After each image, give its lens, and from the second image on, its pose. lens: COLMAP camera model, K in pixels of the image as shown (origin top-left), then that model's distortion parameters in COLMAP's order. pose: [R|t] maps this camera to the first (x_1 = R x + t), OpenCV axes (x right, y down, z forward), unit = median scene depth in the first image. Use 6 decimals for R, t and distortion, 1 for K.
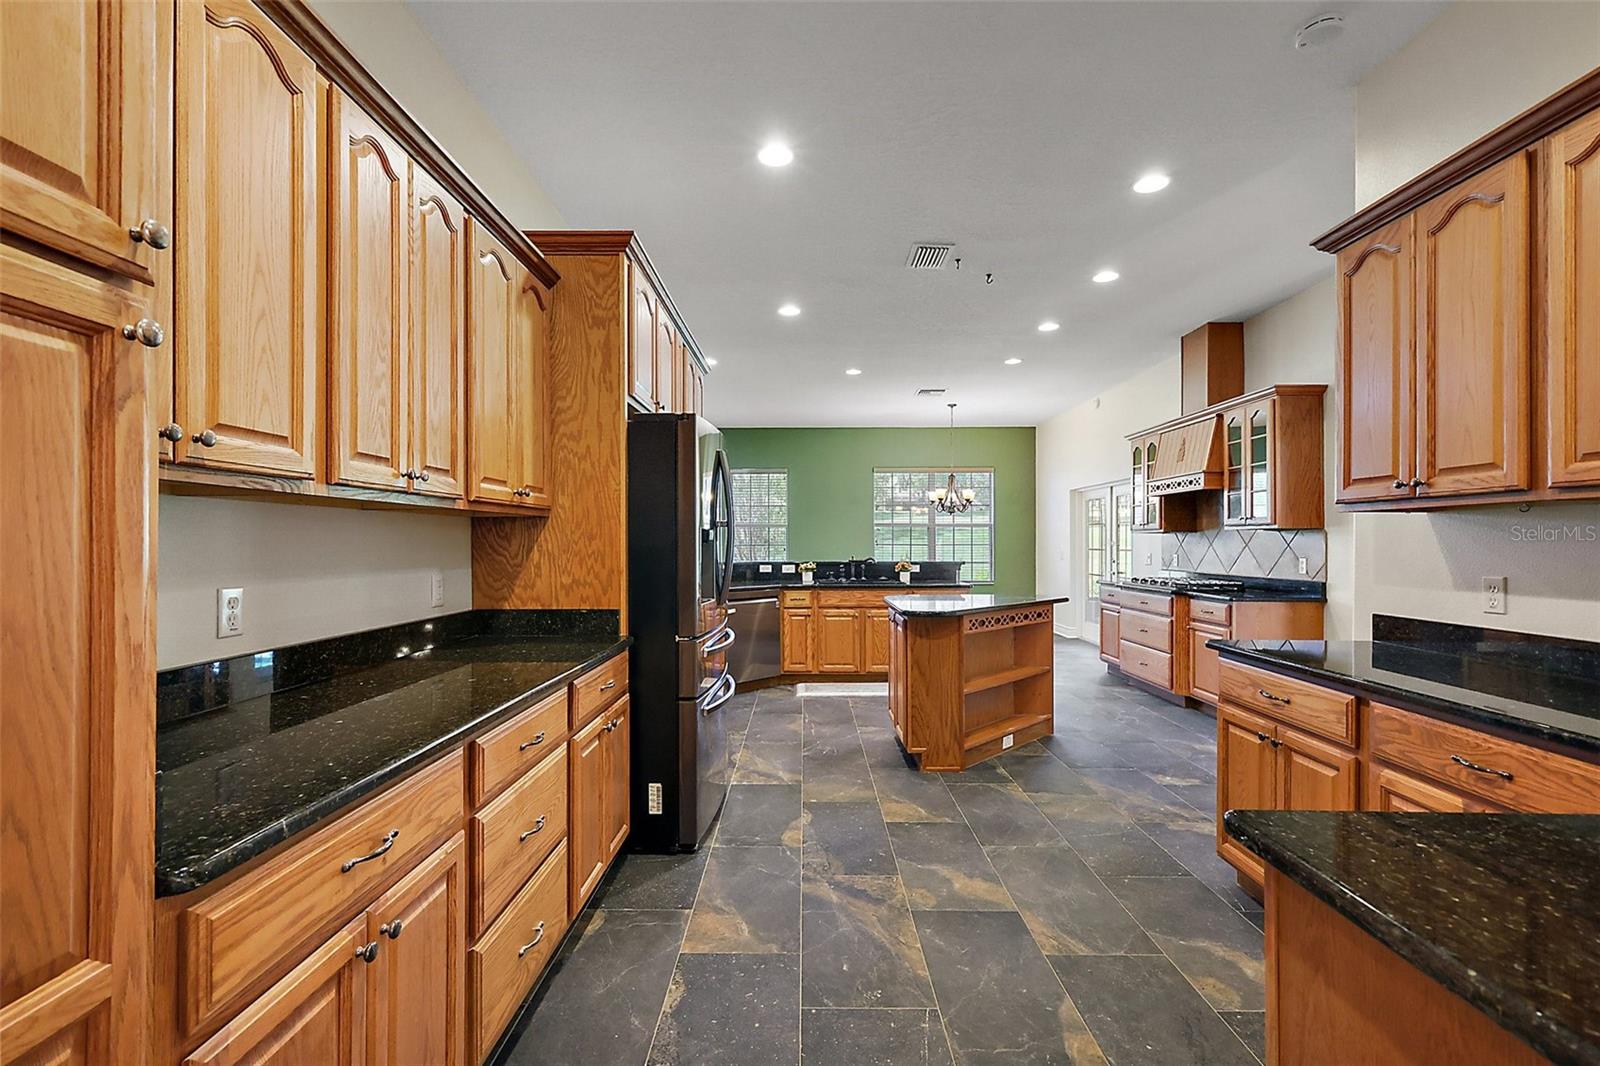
lens RADIAL K [[700.4, 0, 794.8], [0, 700.4, 540.4], [0, 0, 1]] dist [0.001192, 0.000572]
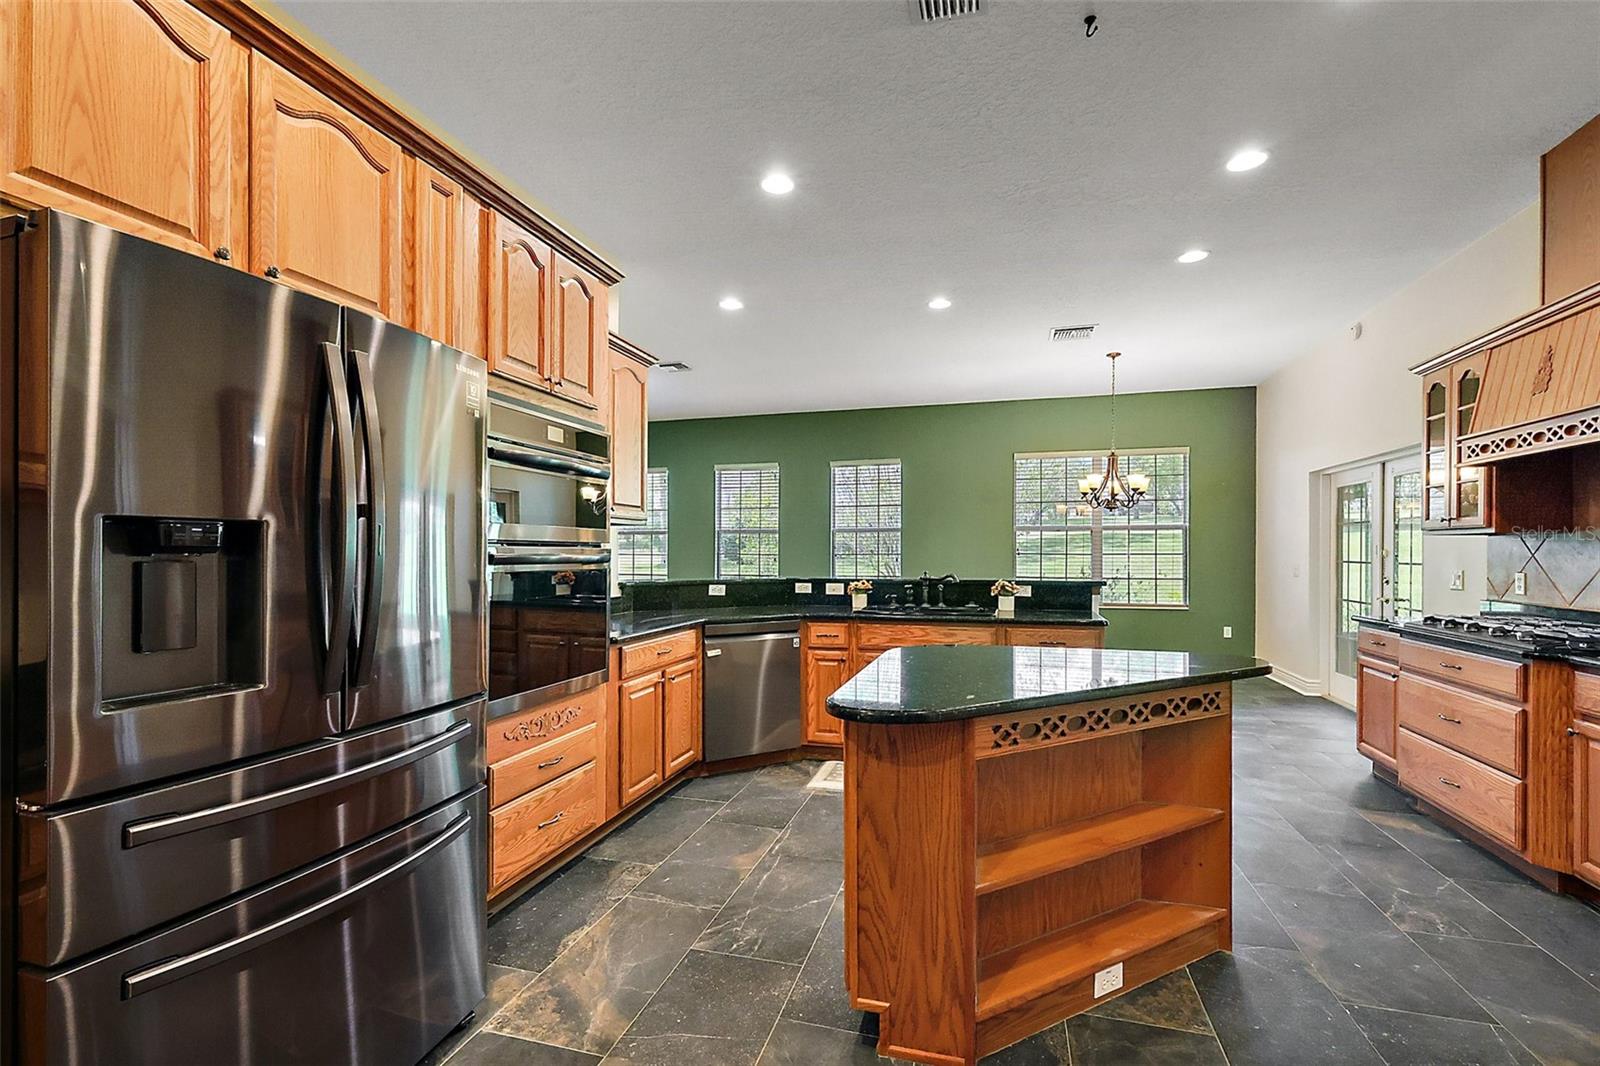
lens RADIAL K [[700.4, 0, 801.6], [0, 700.4, 554.3], [0, 0, 1]] dist [0.001192, 0.000572]
pose [[0.963398, 0.001258, -0.268074, 0.181801], [0.000727, 0.999973, 0.007305, 0.001088], [0.268076, -0.007233, 0.963371, 0.390696]]
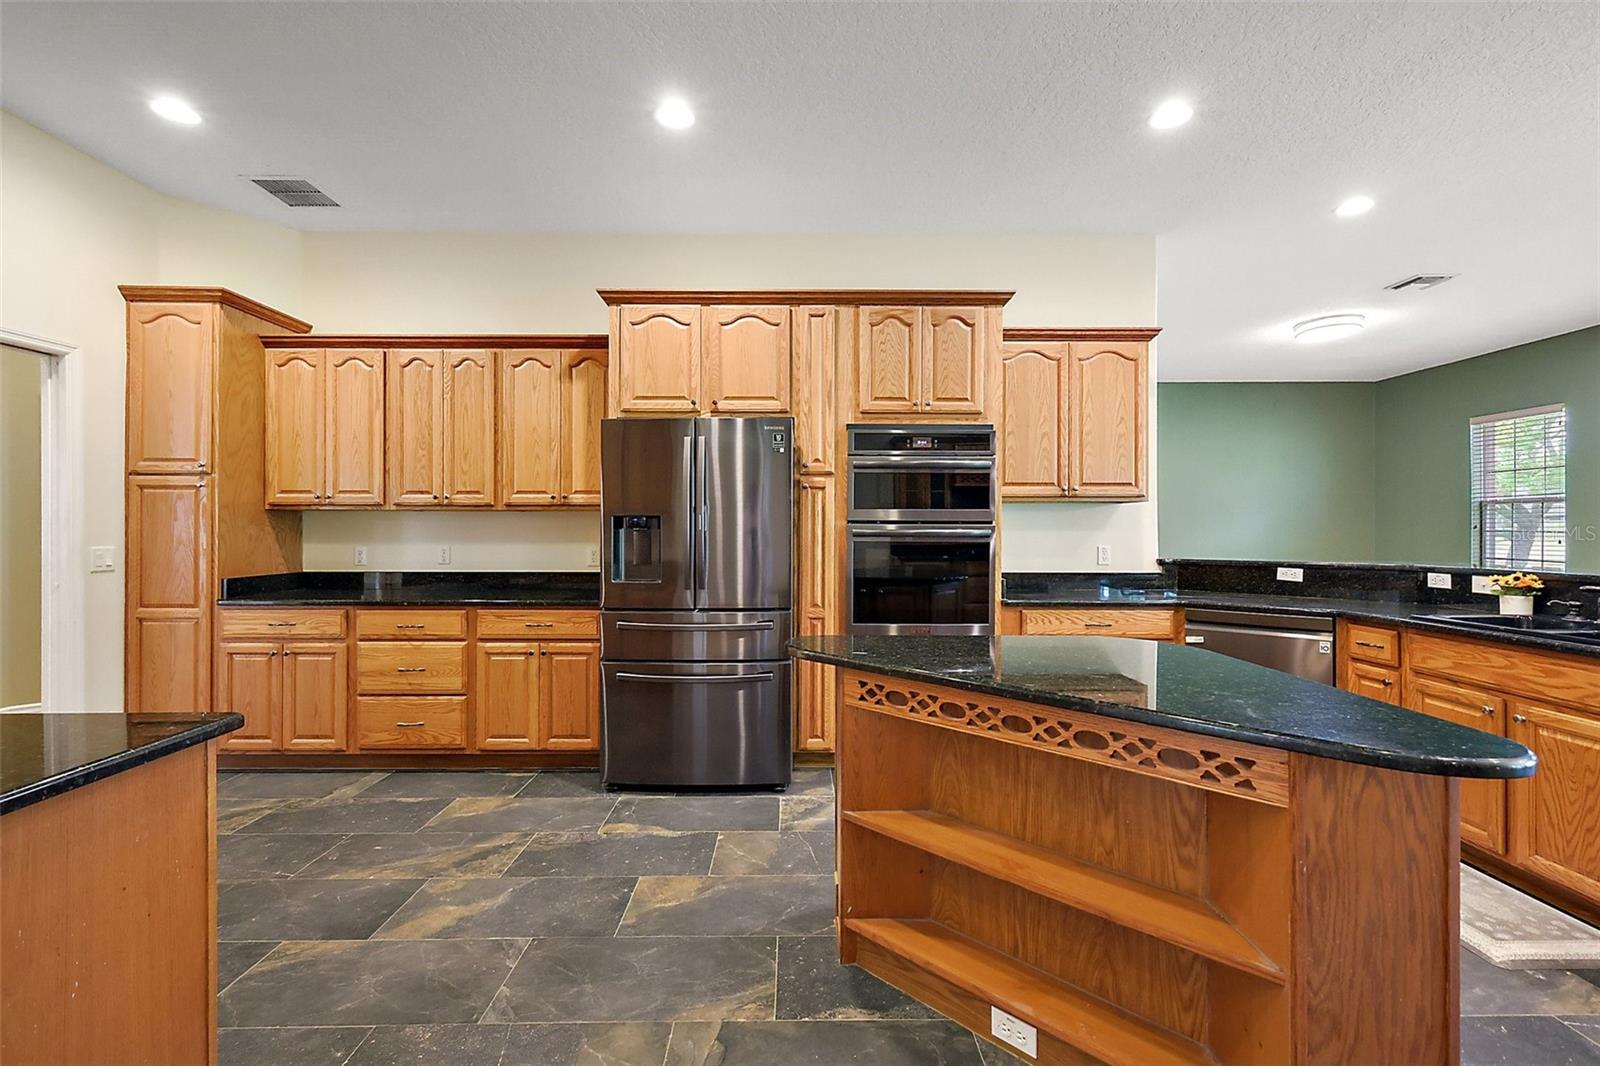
lens RADIAL K [[700.4, 0, 800.6], [0, 700.4, 526.8], [0, 0, 1]] dist [0.001192, 0.000572]
pose [[0.021305, 0.000637, -0.999773, 0.542413], [0.003950, 0.999992, 0.000721, 0.000902], [0.999765, -0.003964, 0.021302, 0.679205]]
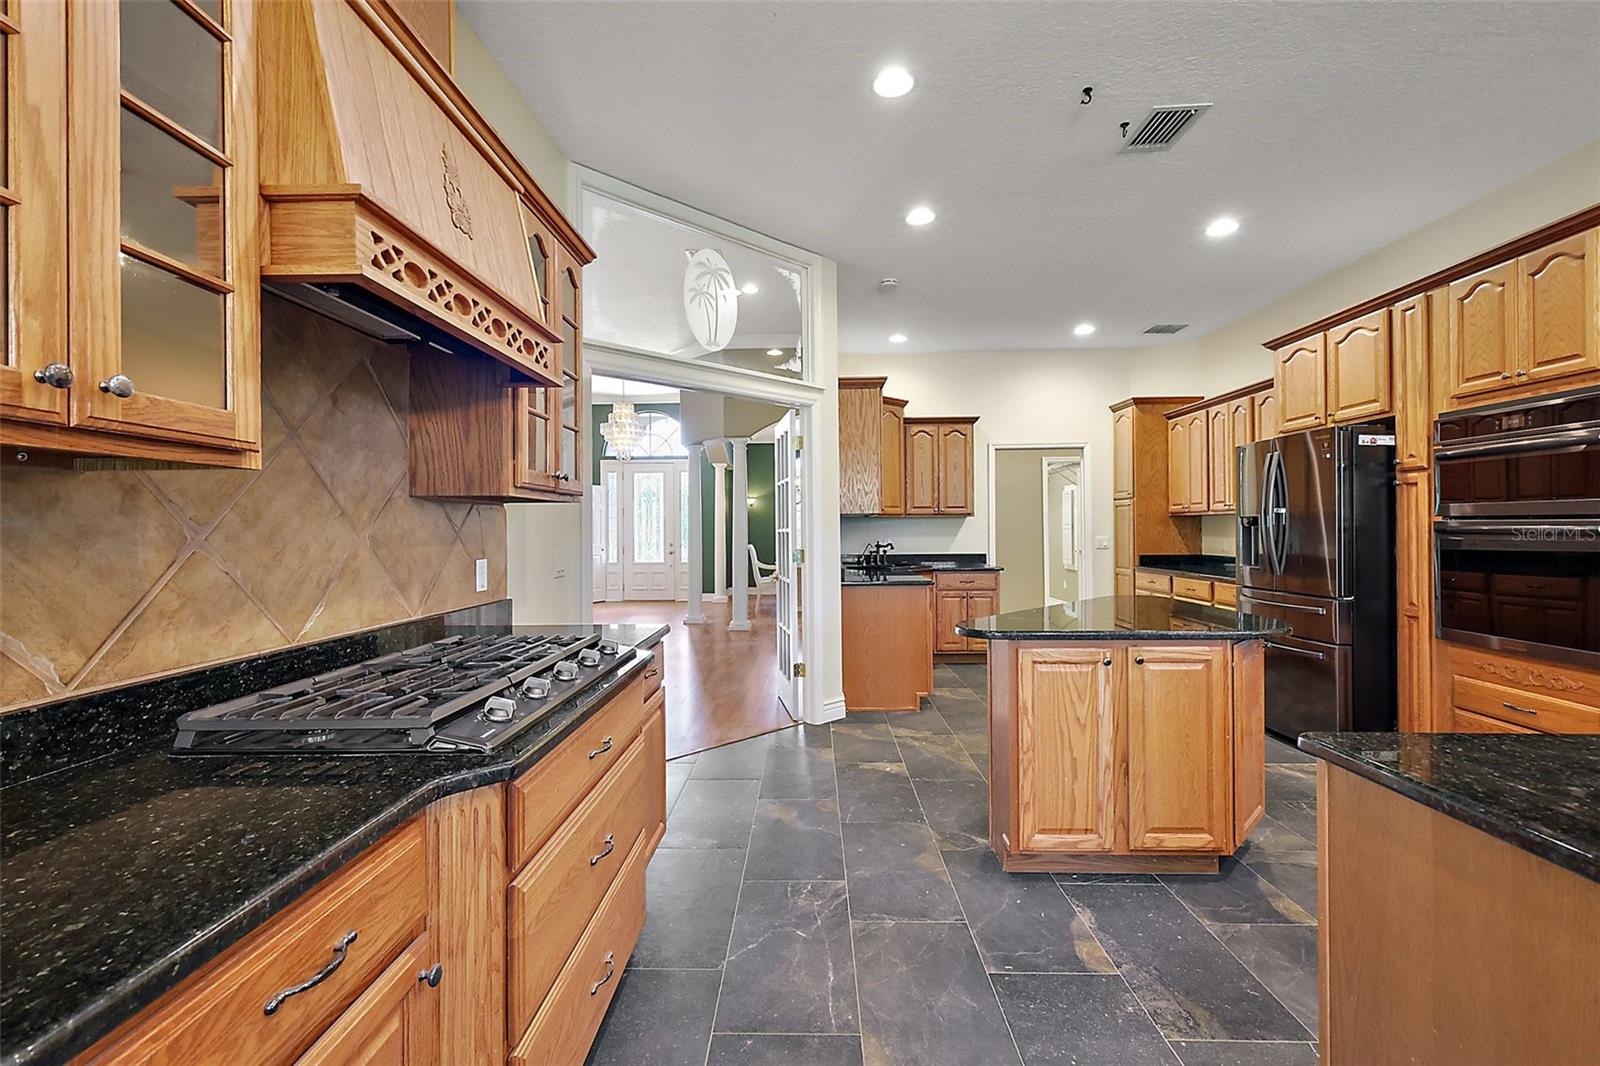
lens RADIAL K [[700.4, 0, 798.0], [0, 700.4, 523.3], [0, 0, 1]] dist [0.001192, 0.000572]
pose [[-0.999967, 0.006054, 0.005460, 0.447583], [0.005983, 0.999899, -0.012899, 0.006295], [-0.005537, -0.012866, -0.999902, 1.360155]]
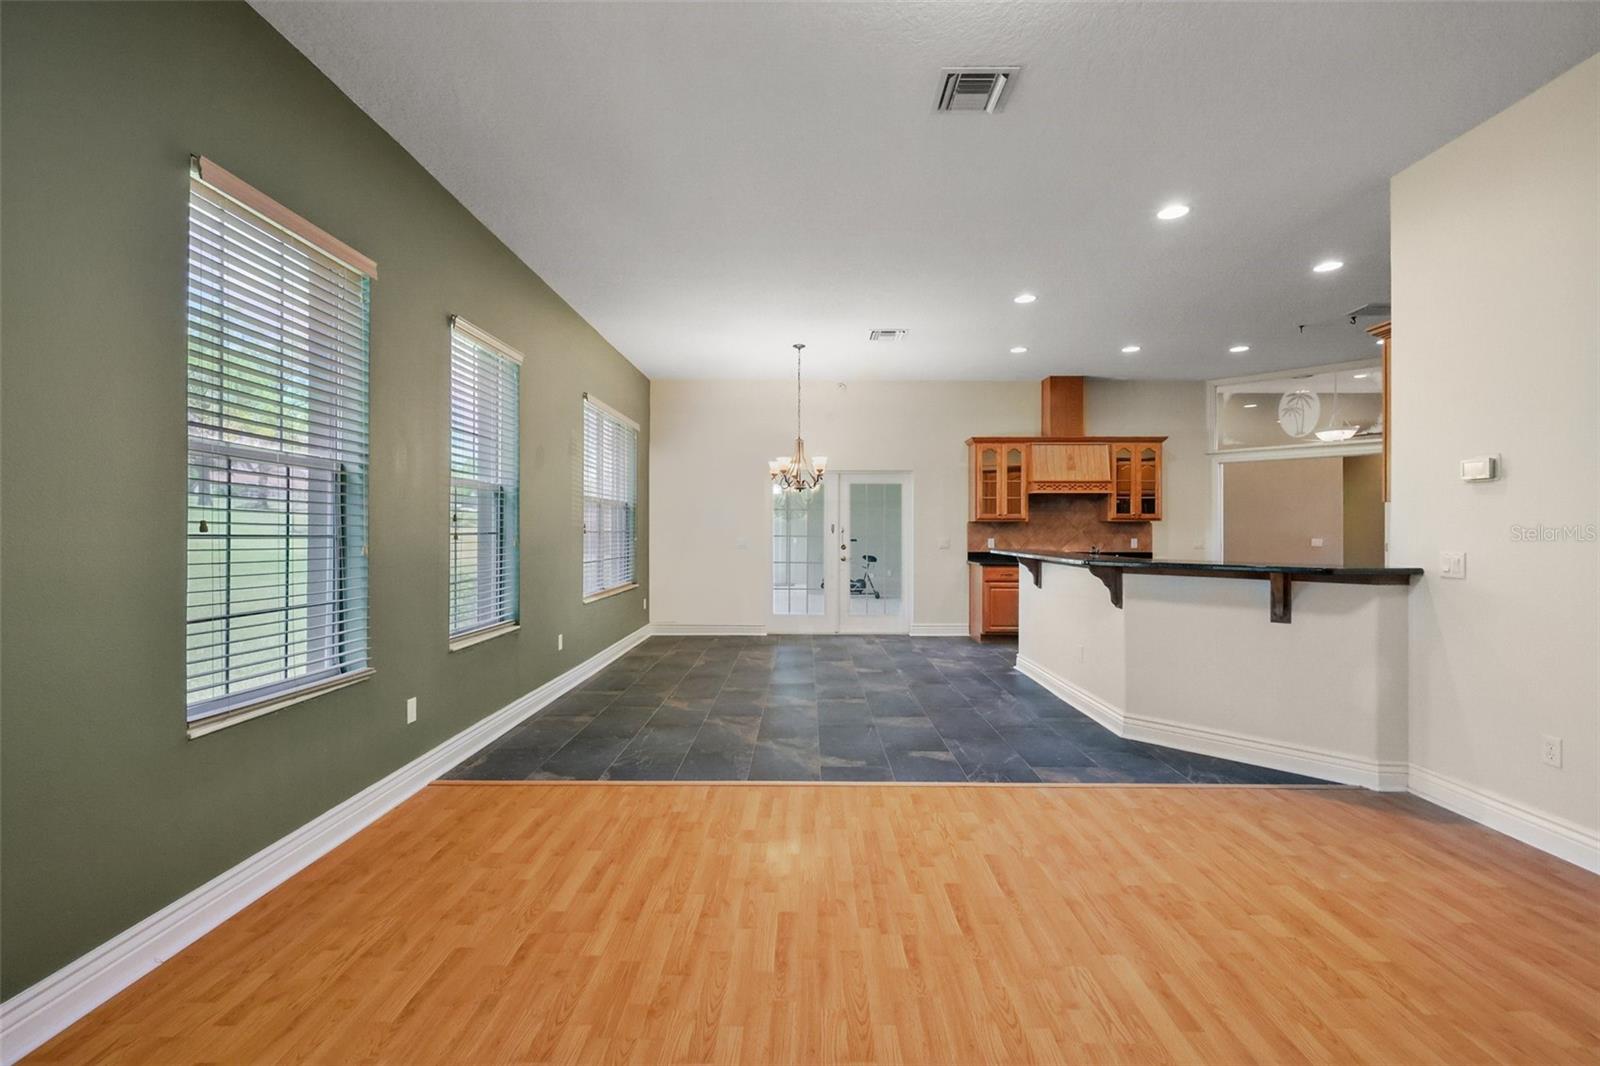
lens RADIAL K [[700.4, 0, 806.4], [0, 700.4, 527.1], [0, 0, 1]] dist [0.001192, 0.000572]
pose [[-0.014333, 0.005645, 0.999881, -0.861452], [-0.006004, 0.999966, -0.005732, 0.010170], [-0.999879, -0.006085, -0.014298, 1.641695]]
